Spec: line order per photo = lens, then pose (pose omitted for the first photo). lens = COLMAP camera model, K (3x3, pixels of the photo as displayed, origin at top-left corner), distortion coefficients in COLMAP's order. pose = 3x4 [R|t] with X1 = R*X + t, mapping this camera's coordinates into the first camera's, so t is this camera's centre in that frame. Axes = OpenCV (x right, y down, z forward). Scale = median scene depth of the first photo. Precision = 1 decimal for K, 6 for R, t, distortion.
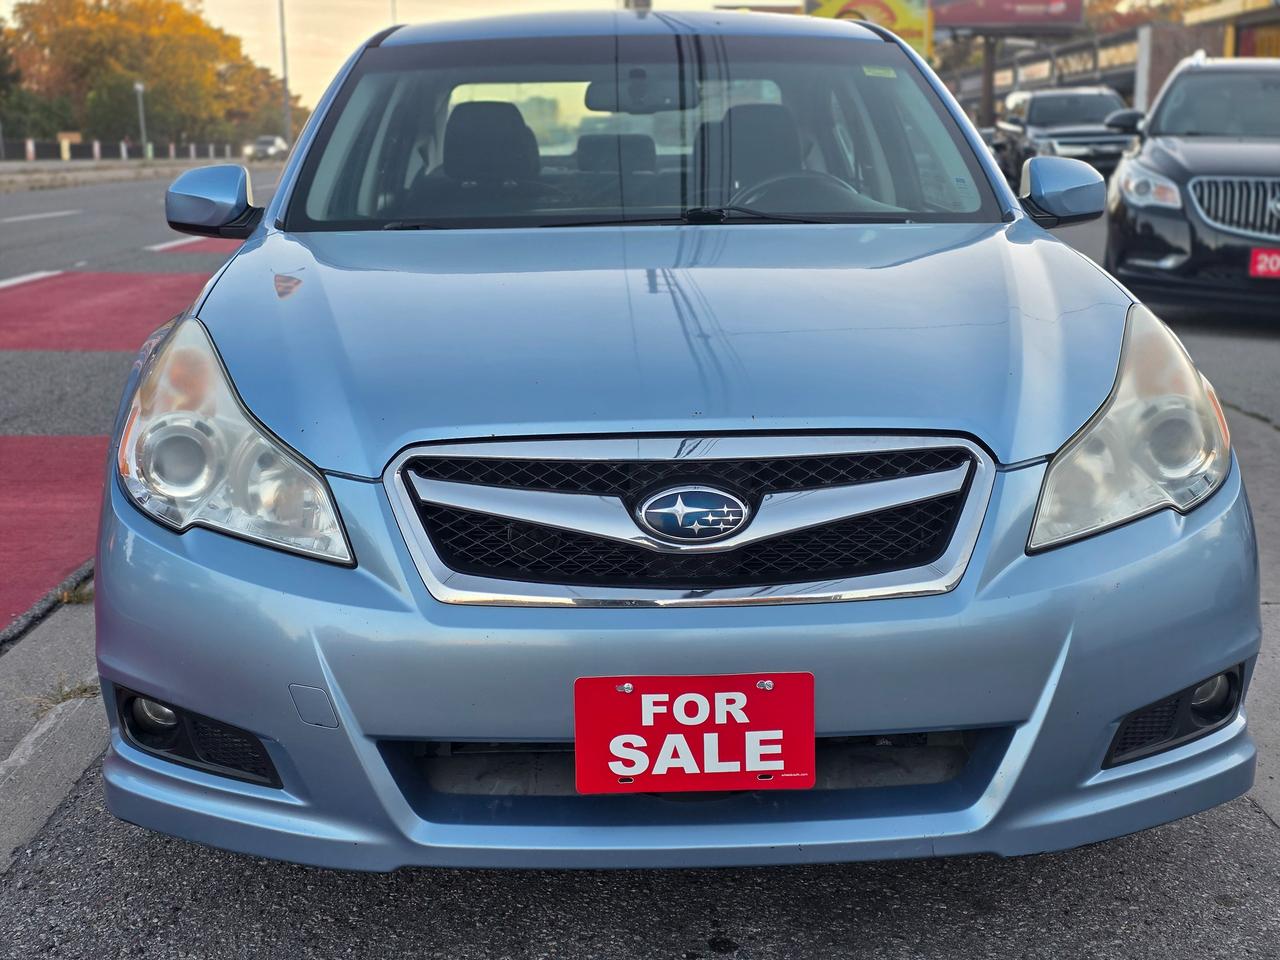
lens RADIAL K [[1712.5, 0, 638.7], [0, 1712.5, 483.3], [0, 0, 1]] dist [0.050138, 0.000000]
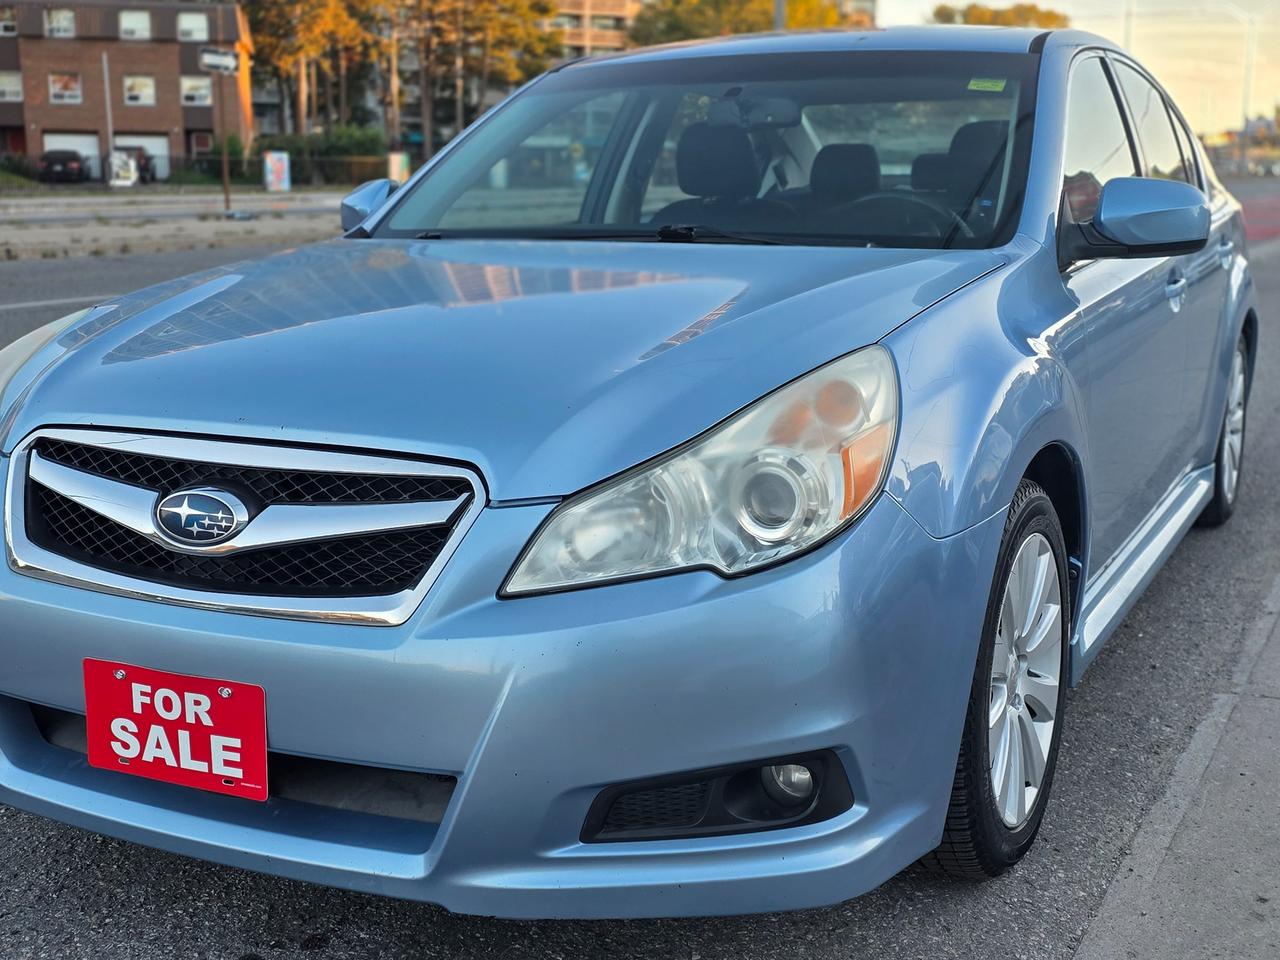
lens RADIAL K [[1569.5, 0, 640.3], [0, 1569.5, 477.1], [0, 0, 1]] dist [-0.010347, 0.000000]
pose [[0.898062, 0.097839, -0.428850, 0.671594], [-0.096992, 0.994998, 0.023888, -0.053558], [0.429042, 0.020142, 0.903060, 0.266634]]
